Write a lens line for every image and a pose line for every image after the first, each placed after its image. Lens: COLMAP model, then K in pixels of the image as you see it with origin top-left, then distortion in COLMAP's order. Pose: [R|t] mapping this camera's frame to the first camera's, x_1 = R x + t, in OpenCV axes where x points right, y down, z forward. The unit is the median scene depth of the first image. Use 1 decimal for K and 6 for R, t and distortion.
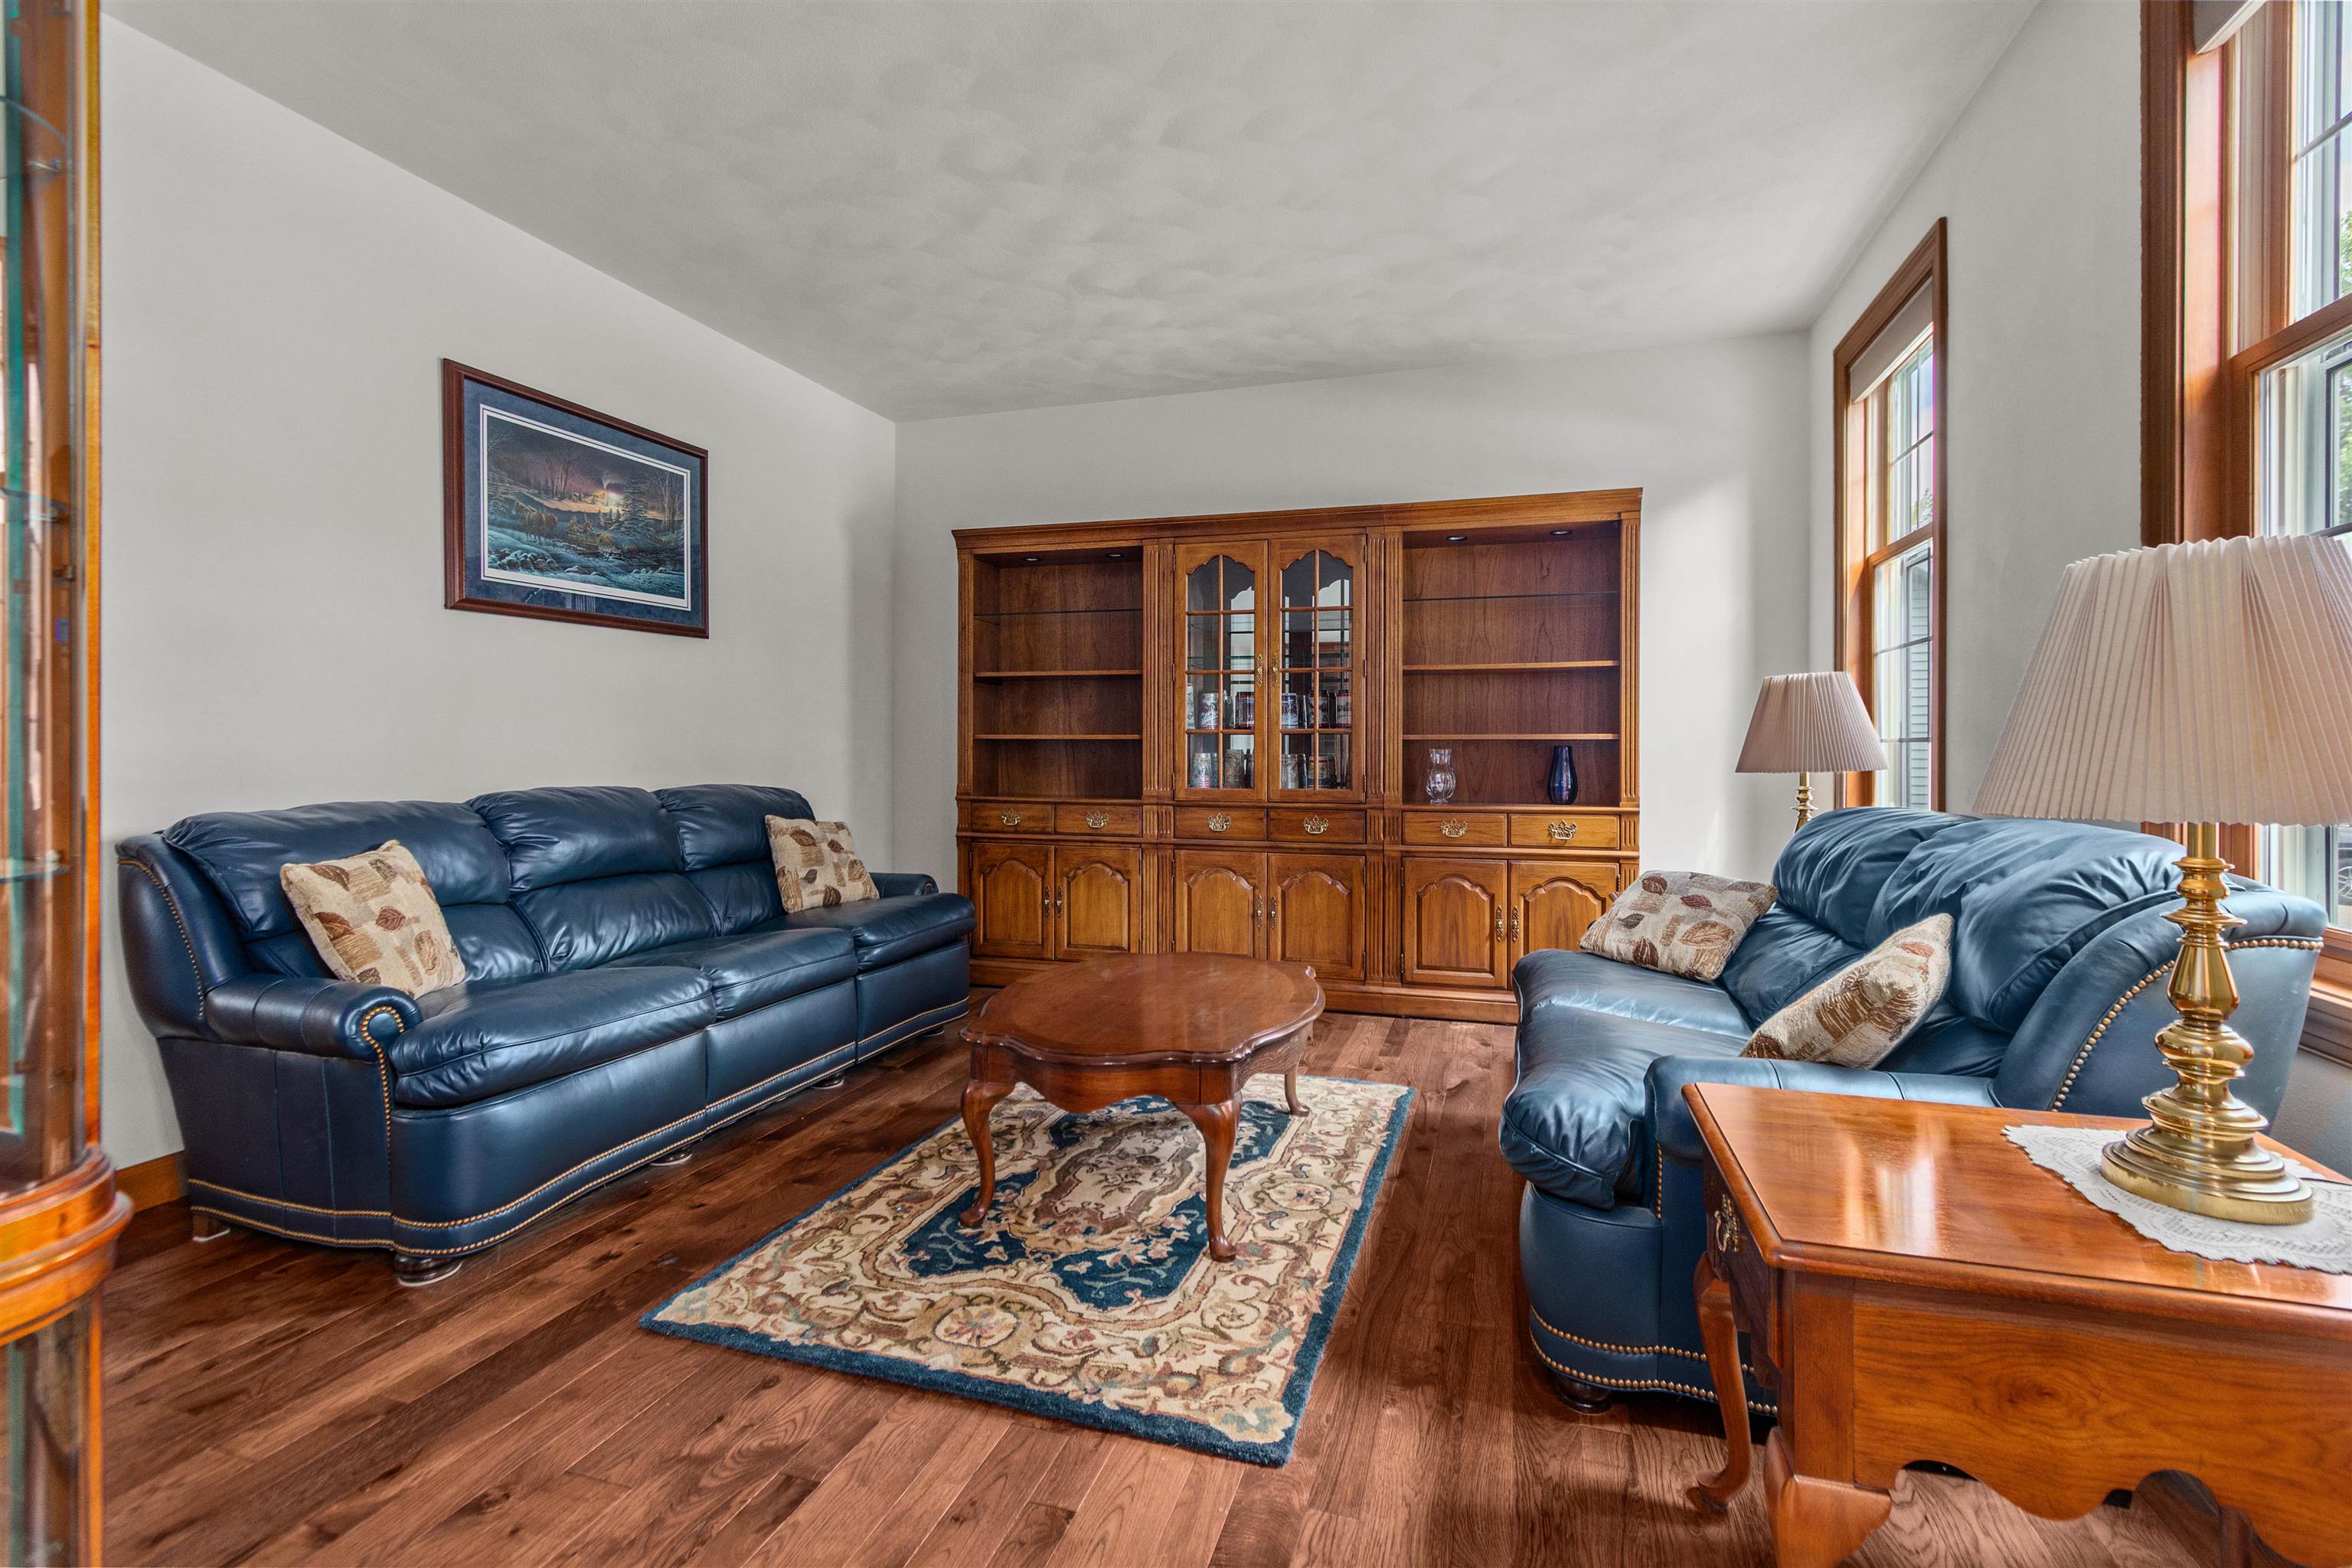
lens RADIAL K [[1067.8, 0, 1184.4], [0, 1067.8, 745.9], [0, 0, 1]] dist [0.007073, -0.000151]
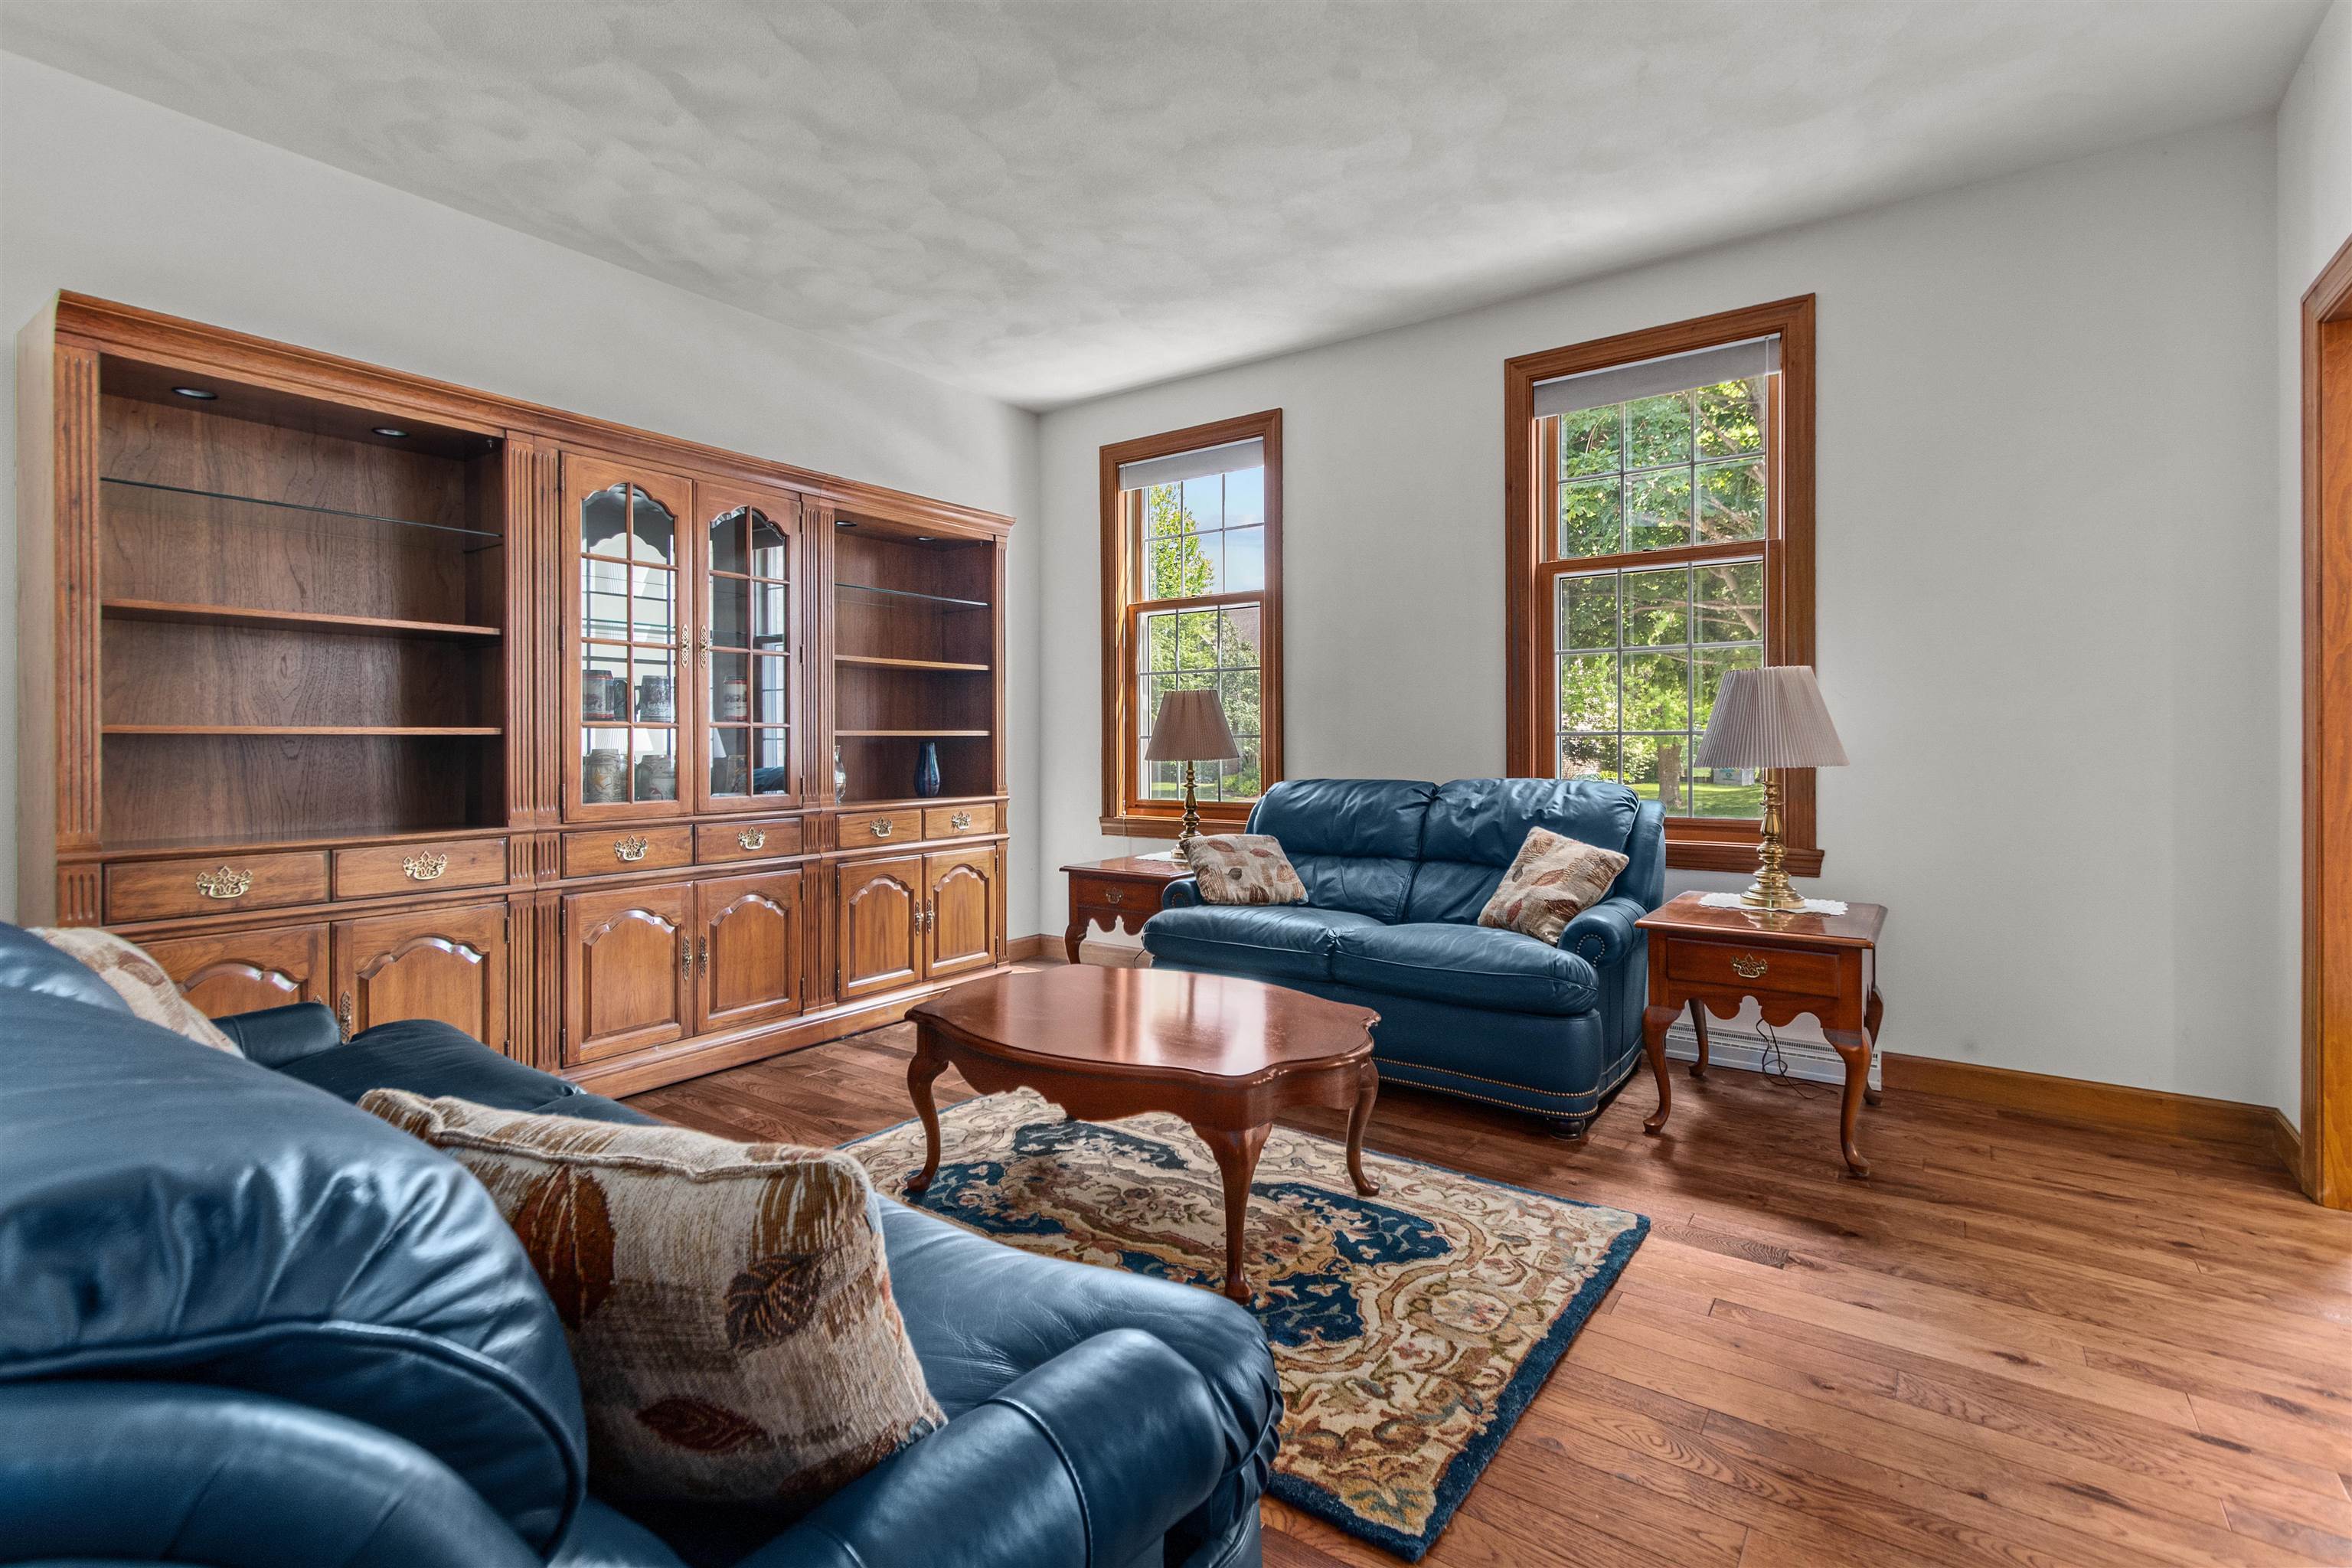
lens RADIAL K [[1067.8, 0, 1193.8], [0, 1067.8, 737.8], [0, 0, 1]] dist [0.007073, -0.000151]
pose [[0.312018, -0.002679, 0.950072, -0.921602], [0.002558, 0.999995, 0.001980, -0.008441], [-0.950073, 0.001813, 0.312024, 0.683475]]
